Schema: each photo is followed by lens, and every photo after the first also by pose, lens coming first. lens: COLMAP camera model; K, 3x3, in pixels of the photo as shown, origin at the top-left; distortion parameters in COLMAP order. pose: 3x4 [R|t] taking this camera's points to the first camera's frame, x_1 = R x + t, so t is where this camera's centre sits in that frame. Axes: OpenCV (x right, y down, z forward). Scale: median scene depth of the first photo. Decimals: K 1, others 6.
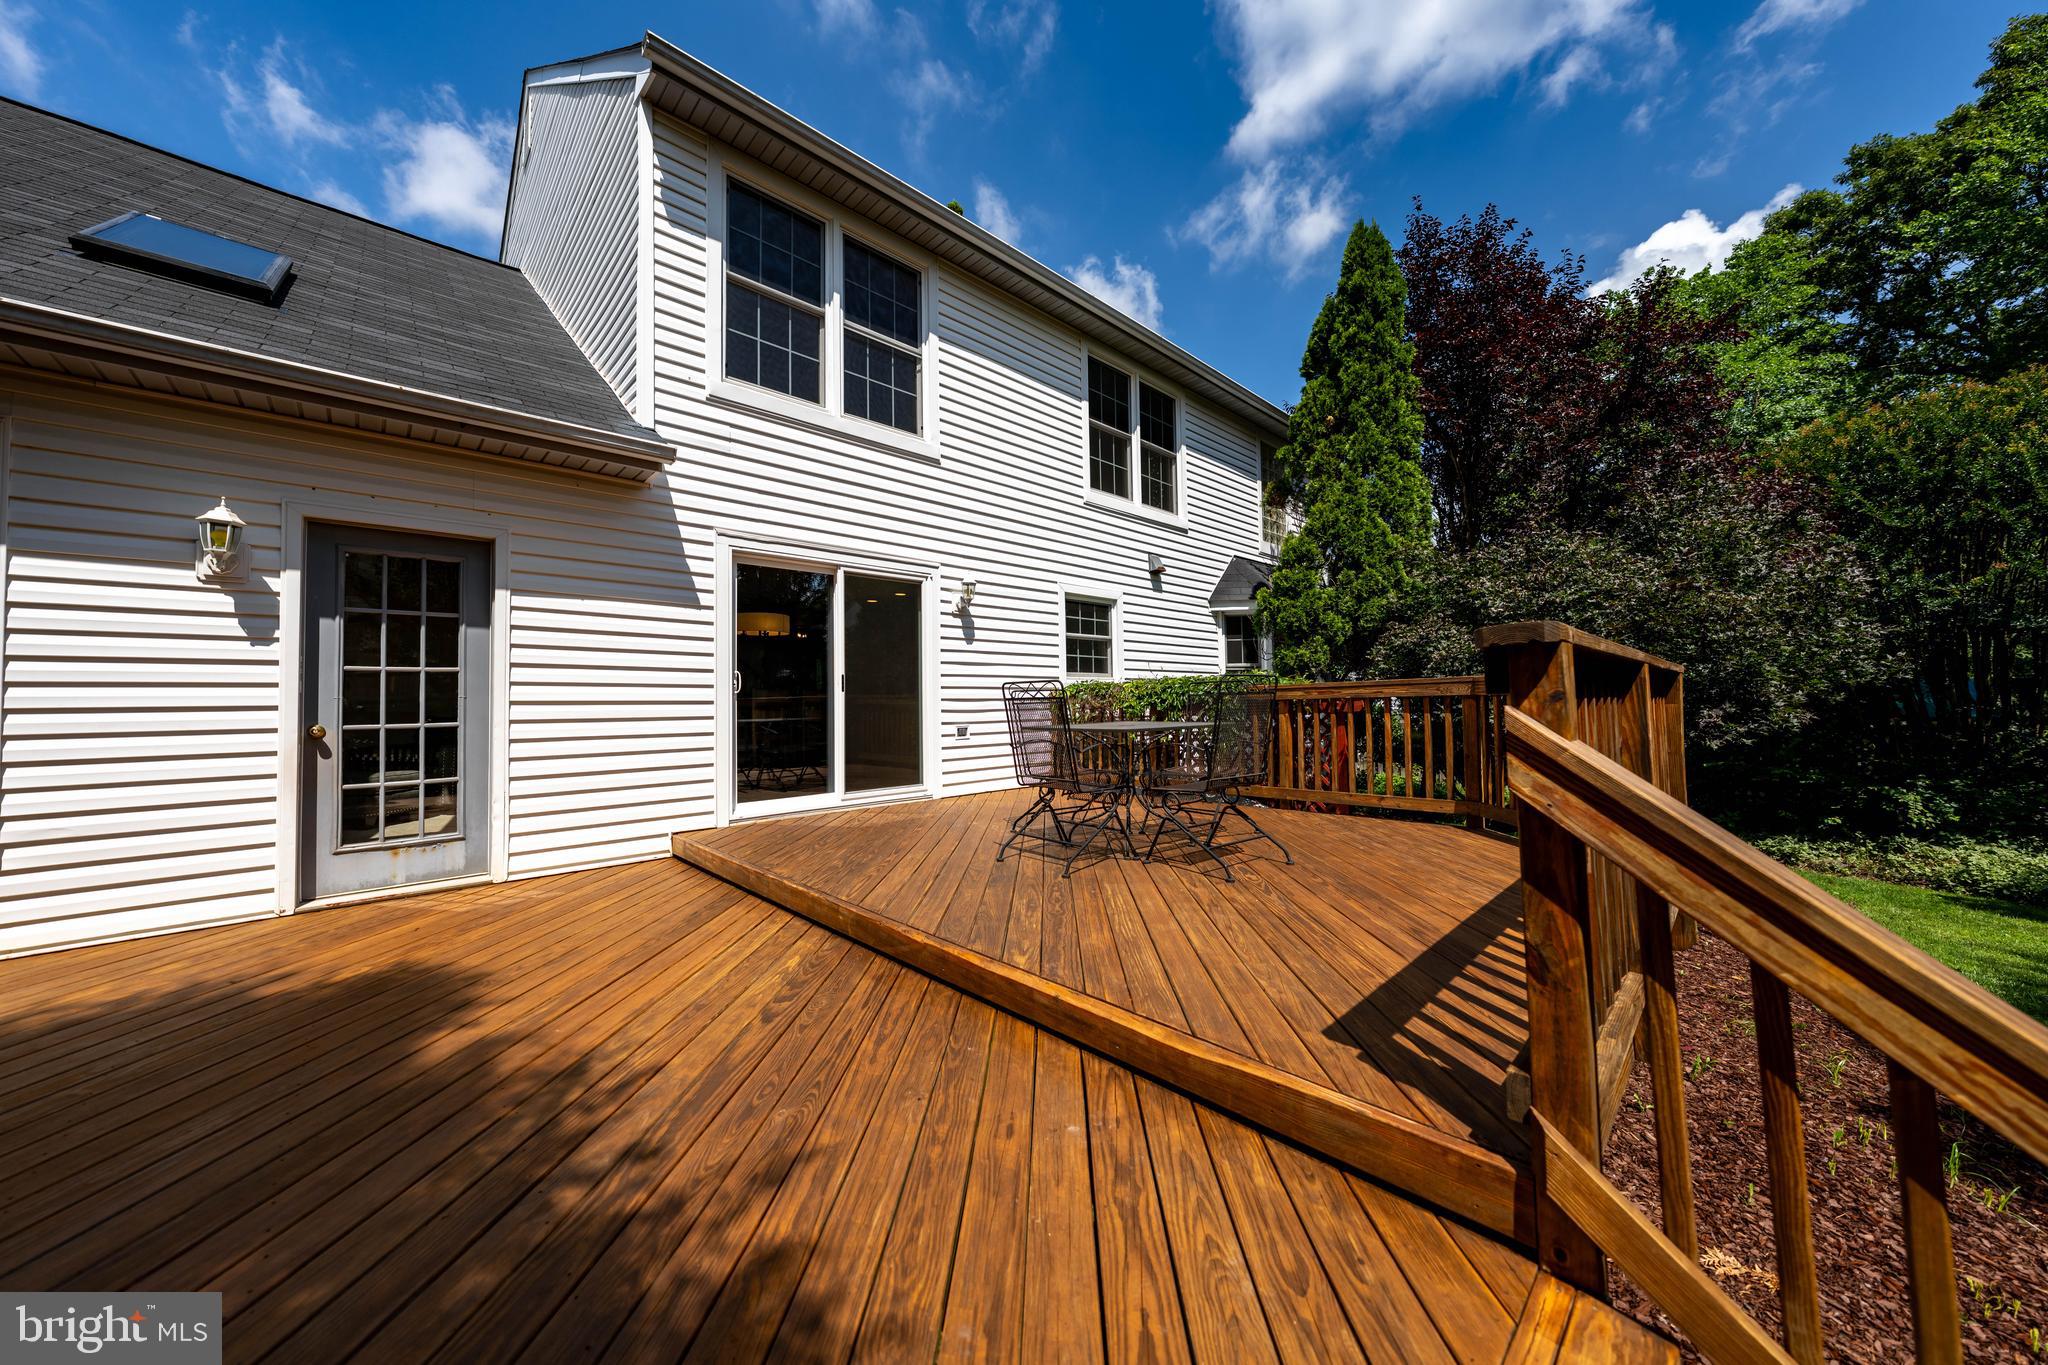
lens RADIAL K [[692.0, 0, 1030.0], [0, 692.0, 680.0], [0, 0, 1]] dist [-0.001731, 0.000010]
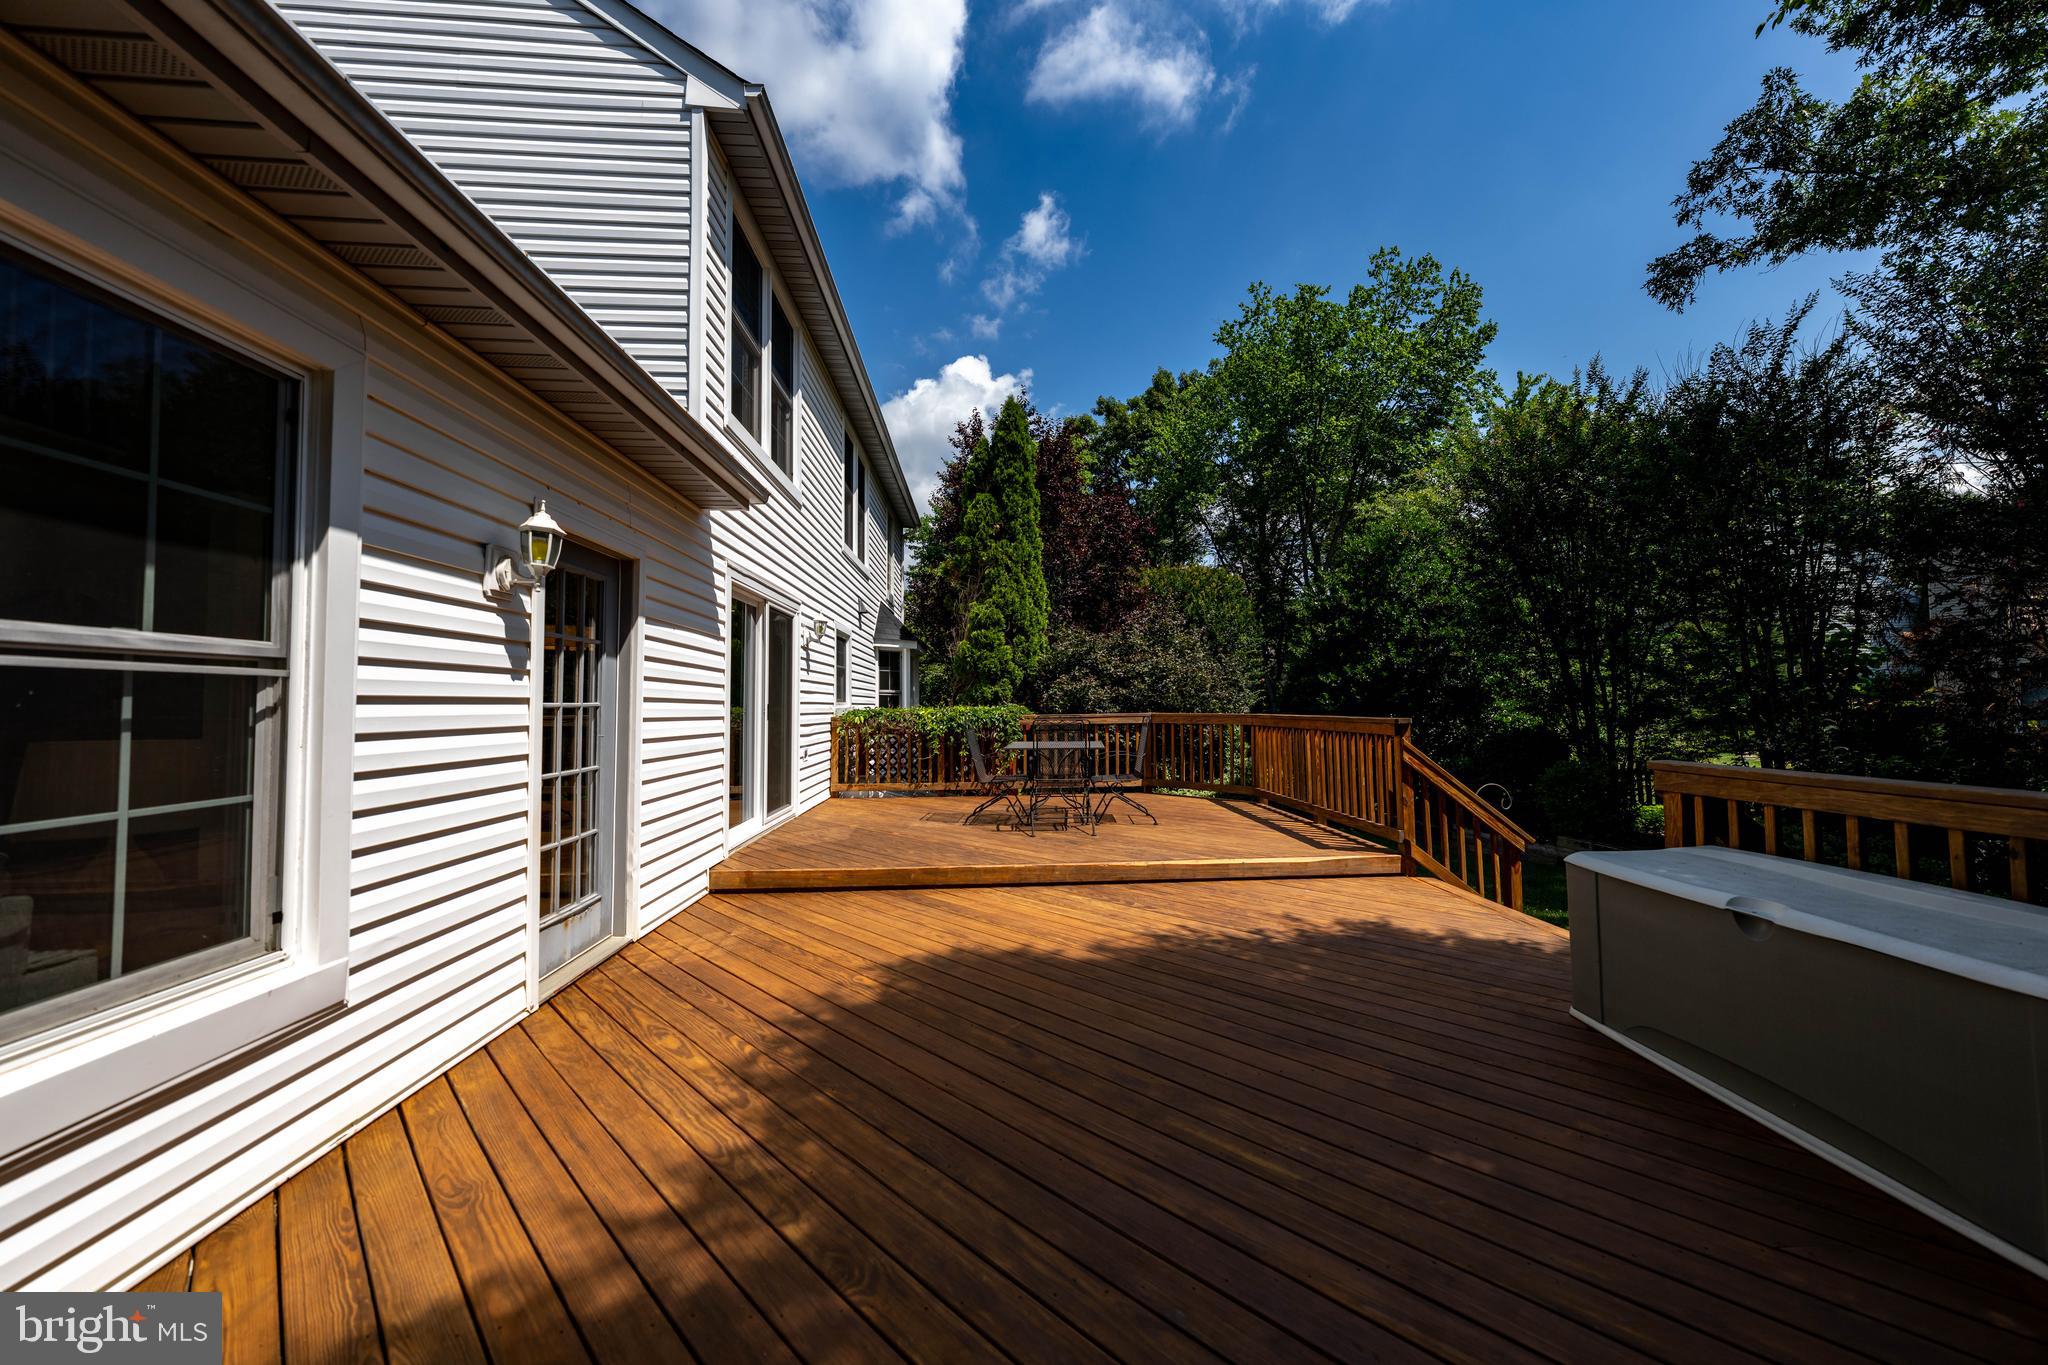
lens RADIAL K [[687.4, 0, 1028.1], [0, 687.4, 689.7], [0, 0, 1]] dist [-0.006724, -0.000087]
pose [[0.643530, 0.029436, 0.764855, -1.238225], [-0.031248, 0.999438, -0.012172, -0.044056], [-0.764783, -0.016067, 0.644088, 0.034935]]
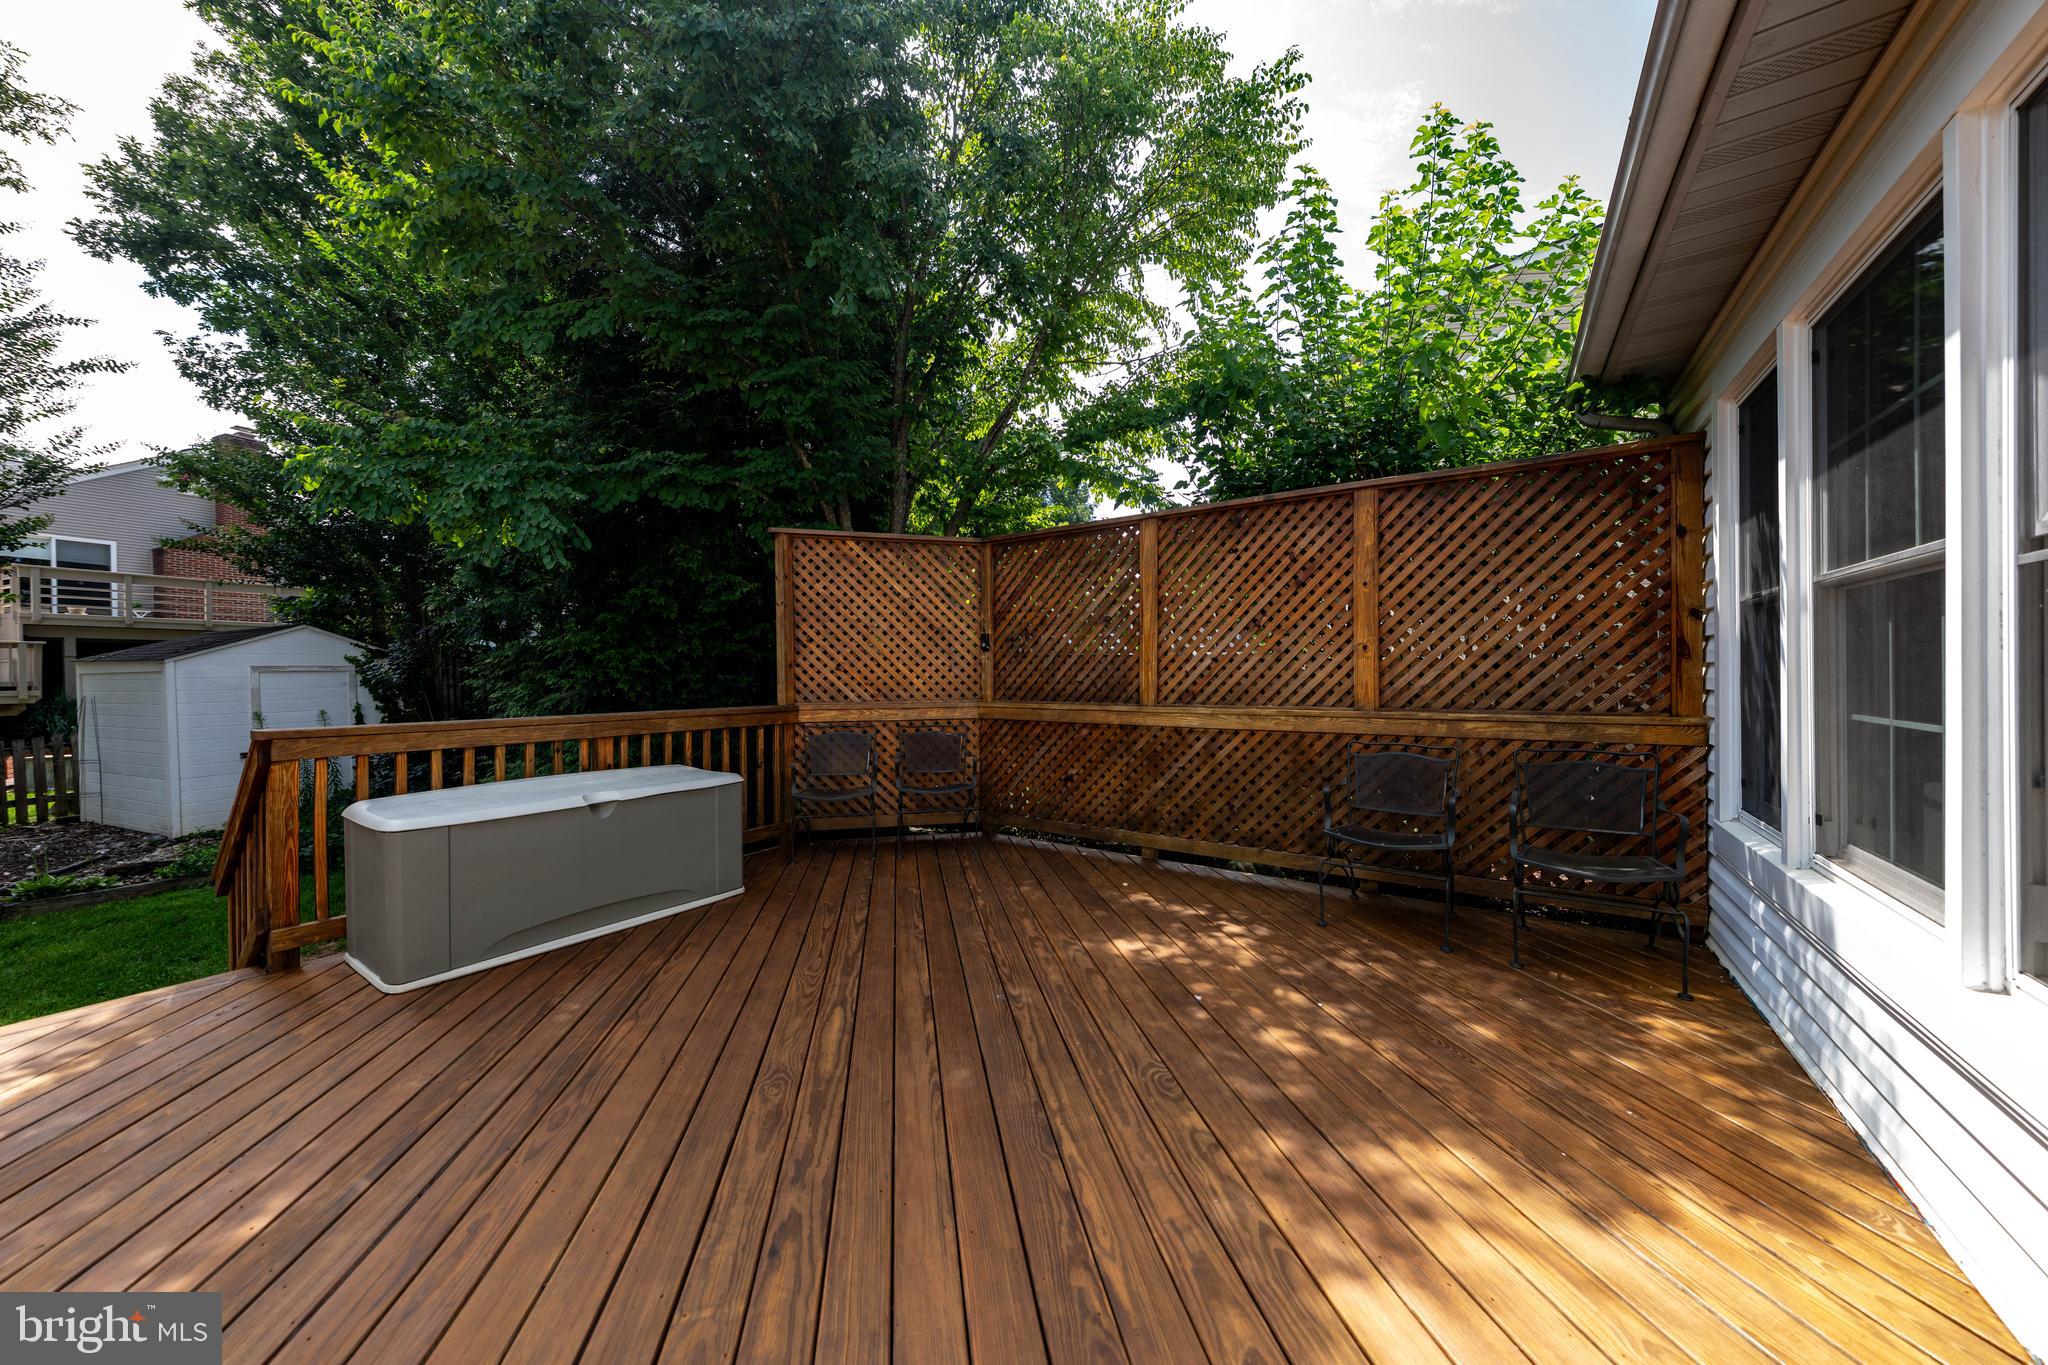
lens RADIAL K [[688.8, 0, 1031.4], [0, 688.8, 680.3], [0, 0, 1]] dist [-0.000509, 0.000050]
pose [[-0.974418, 0.033074, -0.222298, -0.778638], [0.039836, 0.998868, -0.026002, 0.003419], [0.221187, -0.034192, -0.974632, 0.879416]]
